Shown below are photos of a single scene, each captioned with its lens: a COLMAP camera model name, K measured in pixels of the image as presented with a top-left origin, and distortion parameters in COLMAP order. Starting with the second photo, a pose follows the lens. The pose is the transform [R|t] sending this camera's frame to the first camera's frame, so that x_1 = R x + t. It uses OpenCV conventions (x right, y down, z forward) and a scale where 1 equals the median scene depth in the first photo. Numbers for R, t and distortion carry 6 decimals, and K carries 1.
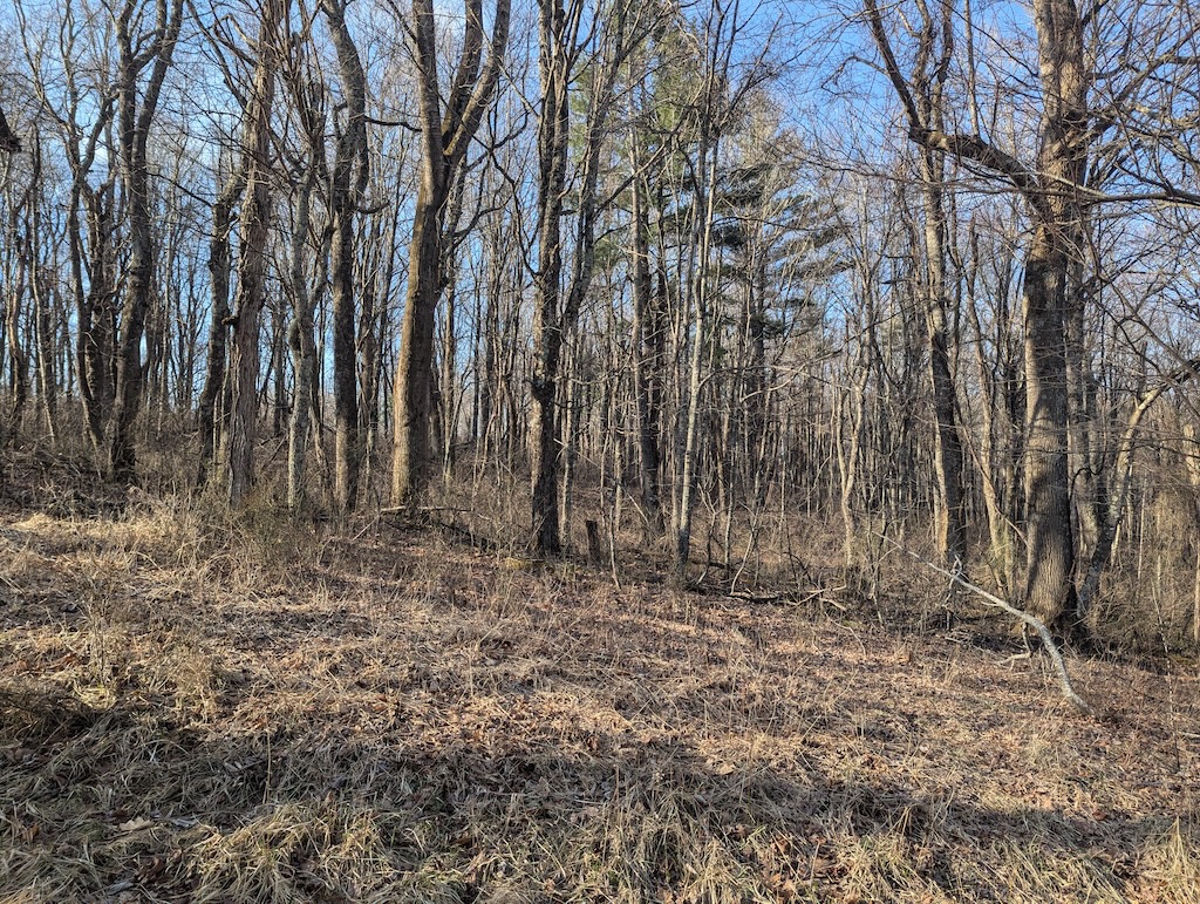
lens RADIAL K [[843.0, 0, 603.5], [0, 843.0, 454.3], [0, 0, 1]] dist [0.039551, -0.009852]
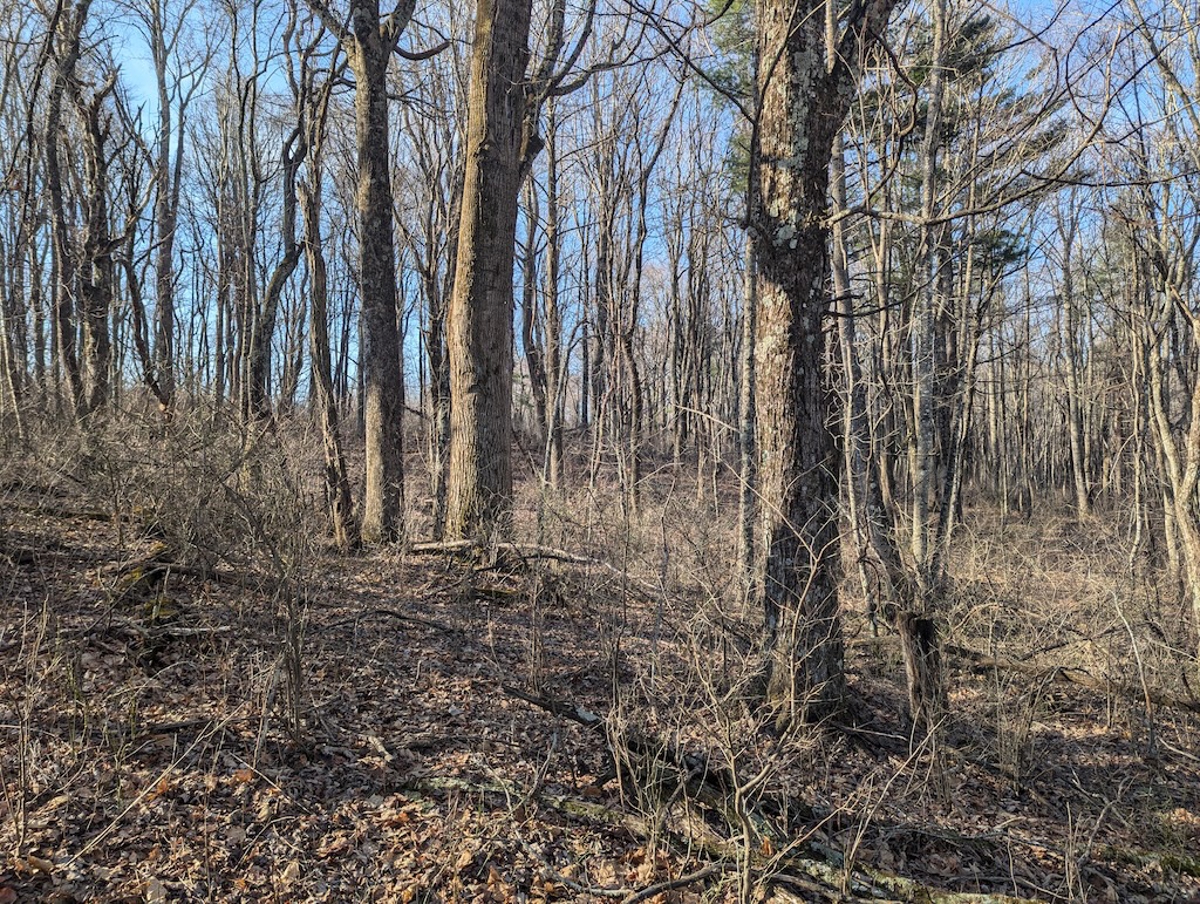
lens RADIAL K [[843.0, 0, 596.6], [0, 843.0, 452.0], [0, 0, 1]] dist [0.039551, -0.009852]
pose [[0.990655, -0.016995, -0.135332, -0.123262], [0.018844, 0.999746, 0.012392, 0.000720], [0.135087, -0.014826, 0.990723, 0.735624]]
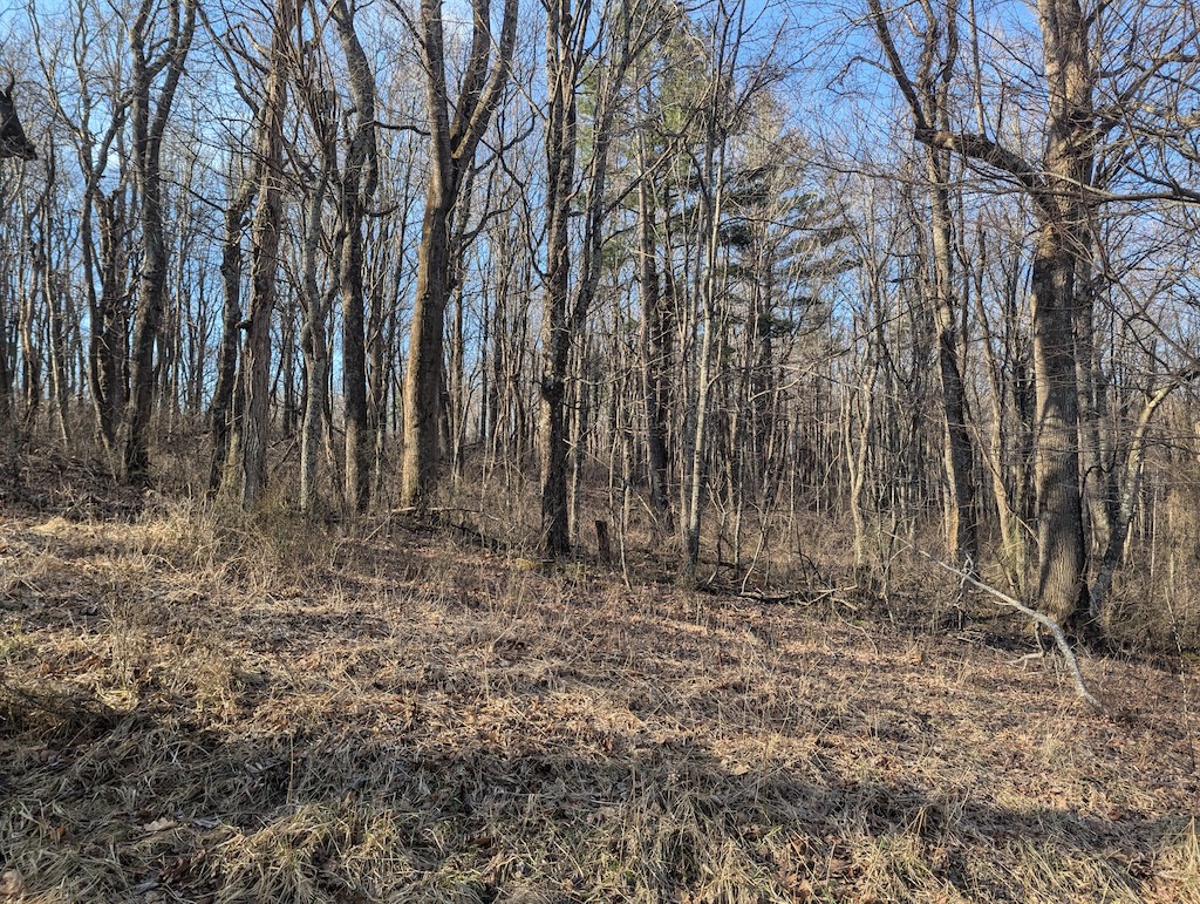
lens RADIAL K [[843.0, 0, 603.6], [0, 843.0, 441.7], [0, 0, 1]] dist [0.039551, -0.009852]
pose [[0.999943, -0.005533, -0.009166, -0.001531], [0.005402, 0.999884, -0.014269, -0.000946], [0.009244, 0.014218, 0.999856, -0.003116]]
